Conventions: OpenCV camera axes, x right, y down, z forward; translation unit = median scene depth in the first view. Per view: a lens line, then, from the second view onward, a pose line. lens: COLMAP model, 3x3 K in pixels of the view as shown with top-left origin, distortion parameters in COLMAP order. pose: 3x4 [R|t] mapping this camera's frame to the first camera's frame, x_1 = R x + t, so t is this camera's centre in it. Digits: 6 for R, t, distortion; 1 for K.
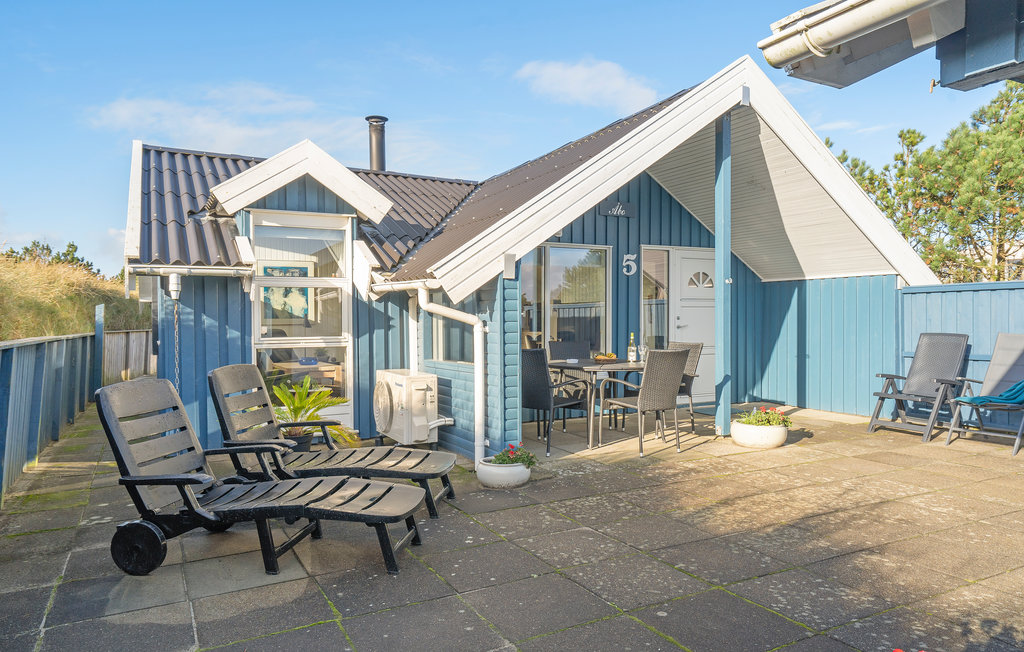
lens RADIAL K [[679.7, 0, 506.1], [0, 679.7, 323.1], [0, 0, 1]] dist [-0.001797, -0.000373]
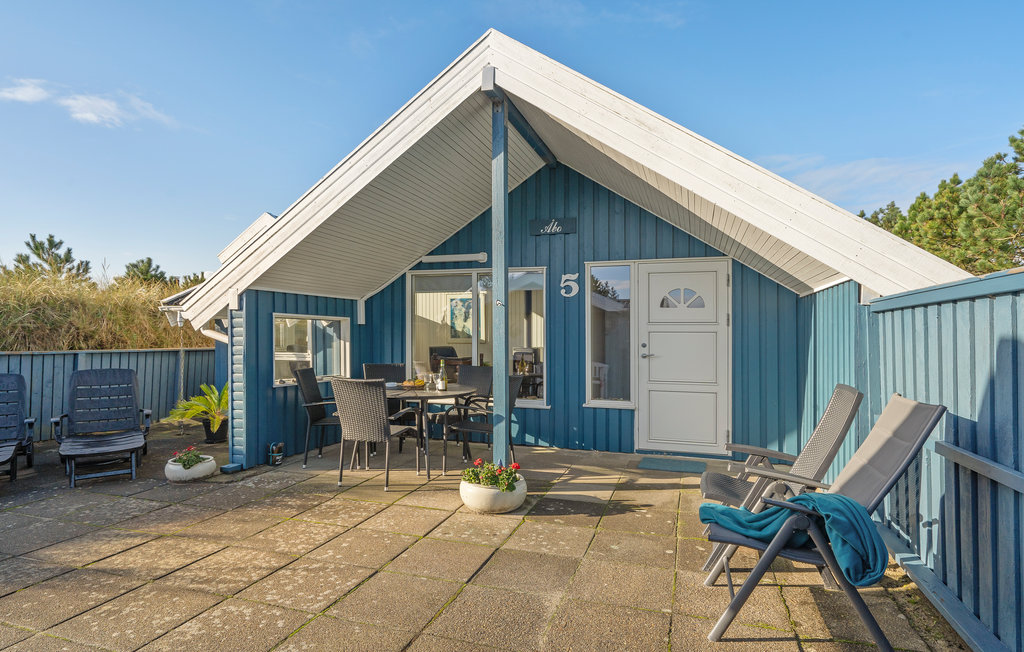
lens RADIAL K [[560.2, 0, 513.1], [0, 560.2, 331.4], [0, 0, 1]] dist [-0.026945, 0.016918]
pose [[0.699232, 0.006658, -0.714863, 0.880362], [-0.016716, 0.999836, -0.007039, -0.024132], [0.714699, 0.016871, 0.699229, 0.566151]]
